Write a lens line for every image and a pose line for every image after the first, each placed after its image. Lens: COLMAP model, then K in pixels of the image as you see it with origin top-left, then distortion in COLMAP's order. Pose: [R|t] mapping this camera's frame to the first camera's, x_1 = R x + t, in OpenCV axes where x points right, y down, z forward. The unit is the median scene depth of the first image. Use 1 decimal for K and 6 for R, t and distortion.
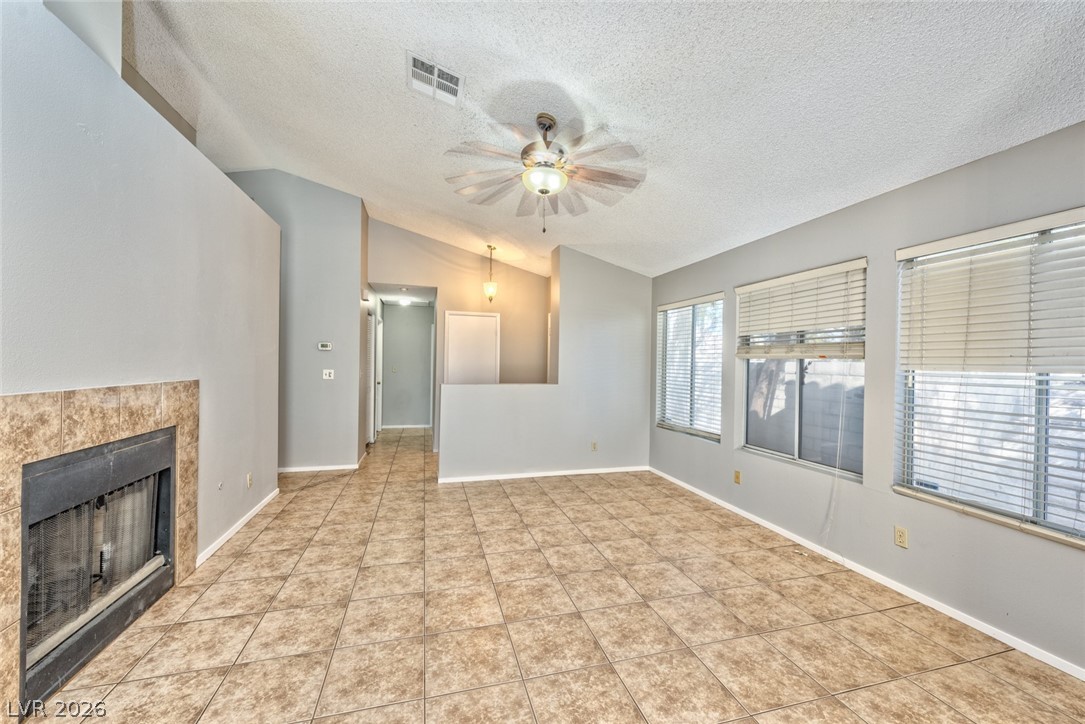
lens RADIAL K [[438.5, 0, 546.1], [0, 438.5, 362.0], [0, 0, 1]] dist [0.000894, -0.000103]
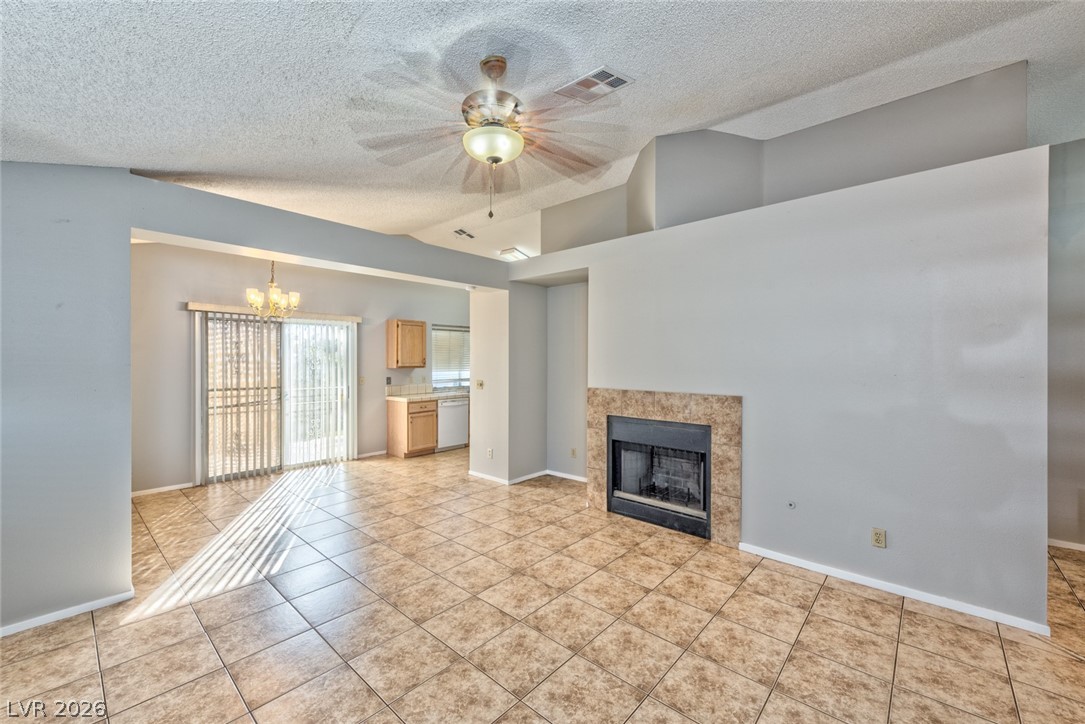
lens RADIAL K [[438.5, 0, 546.1], [0, 438.5, 362.0], [0, 0, 1]] dist [0.000894, -0.000103]
pose [[-0.849697, -0.012682, -0.527118, 0.350154], [-0.013702, 0.999904, -0.001970, -0.051012], [0.527093, 0.005549, -0.849790, 1.916546]]
